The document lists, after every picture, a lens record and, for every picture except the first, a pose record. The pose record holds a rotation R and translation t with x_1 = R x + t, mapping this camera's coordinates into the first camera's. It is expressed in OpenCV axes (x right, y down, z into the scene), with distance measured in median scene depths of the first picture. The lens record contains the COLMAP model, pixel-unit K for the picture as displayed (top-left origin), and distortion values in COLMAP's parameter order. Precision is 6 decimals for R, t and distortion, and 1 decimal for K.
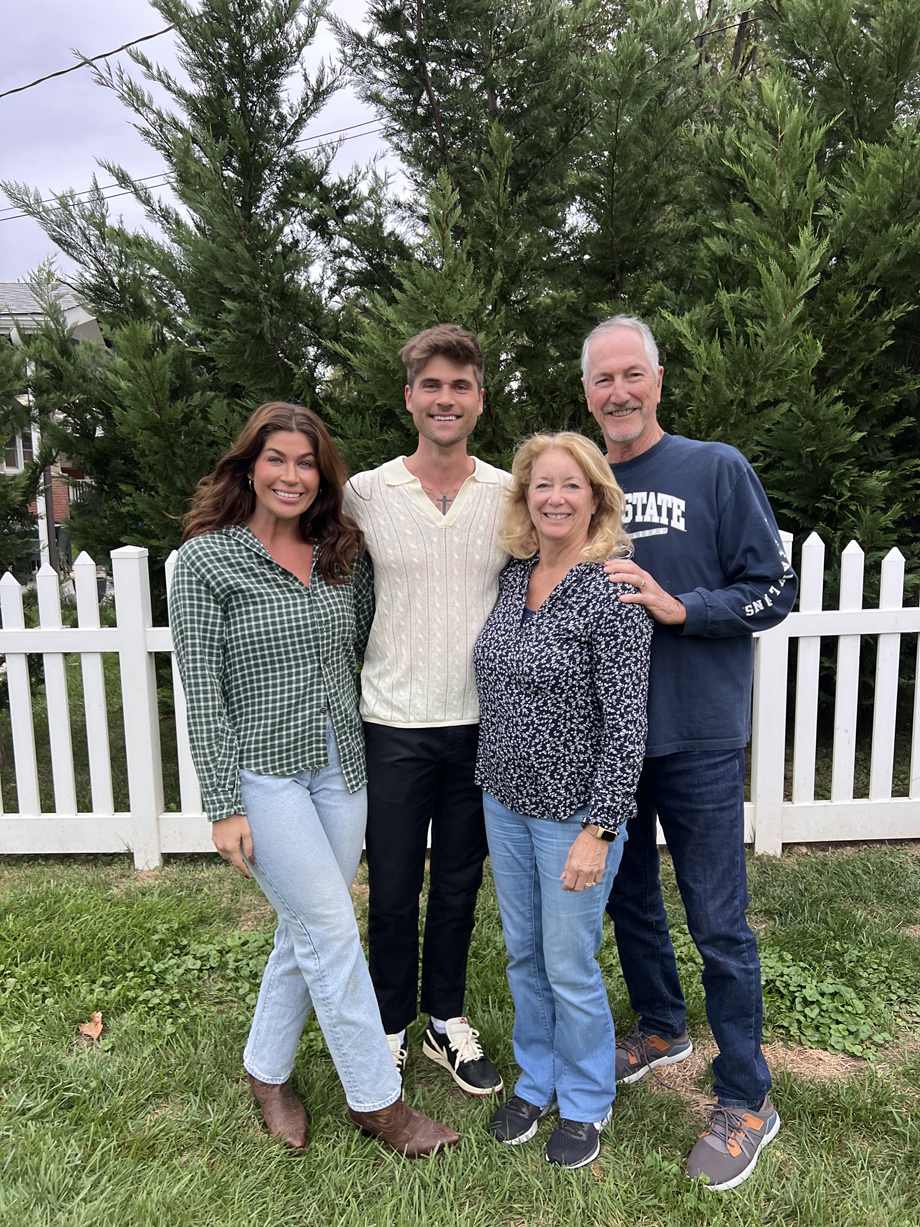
lens RADIAL K [[915.4, 0, 481.2], [0, 915.4, 614.3], [0, 0, 1]] dist [0.000522, 0.000925]
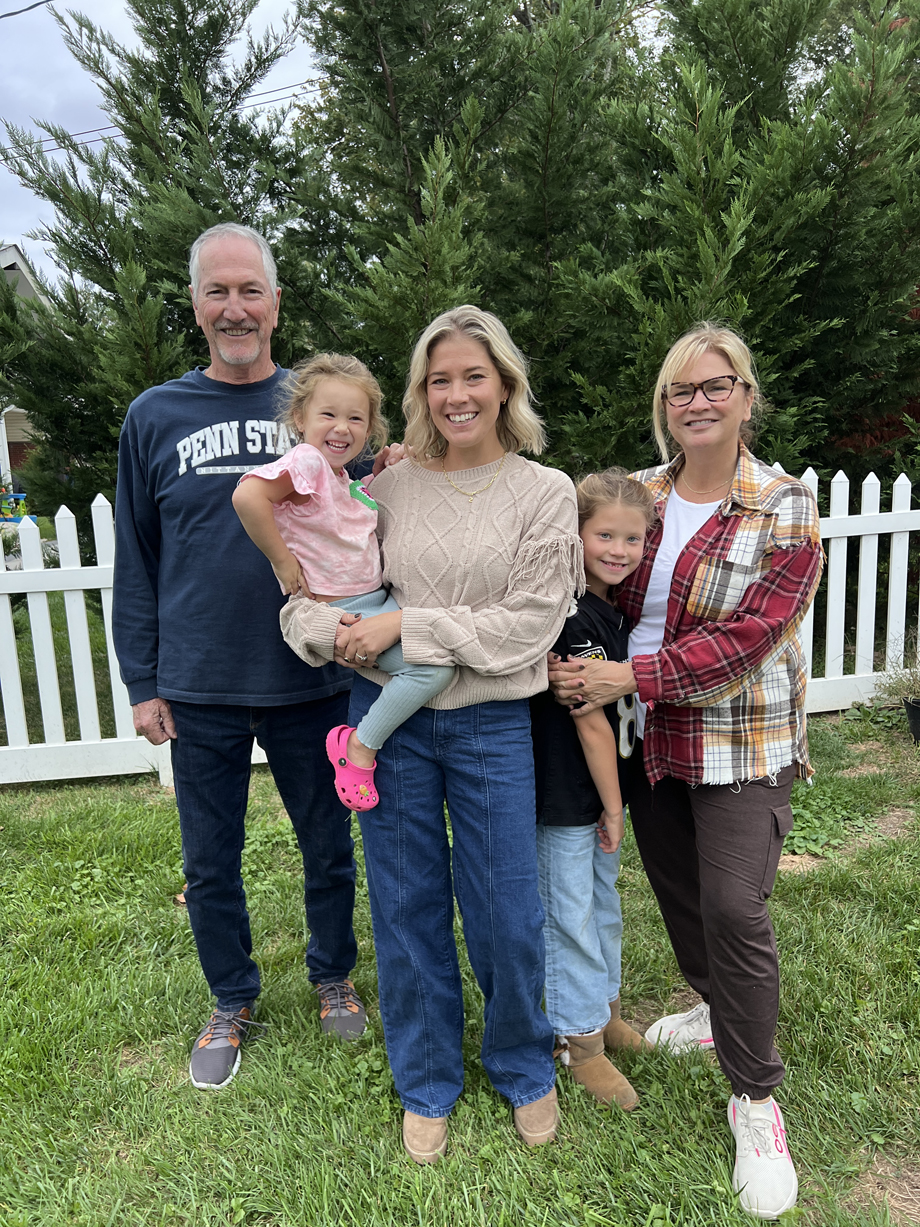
lens RADIAL K [[920.0, 0, 462.9], [0, 920.0, 618.2], [0, 0, 1]] dist [0.003983, -0.009848]
pose [[0.990218, -0.050770, 0.129967, -0.141575], [0.045996, 0.998161, 0.039475, 0.047883], [-0.131732, -0.033110, 0.990732, -0.118272]]
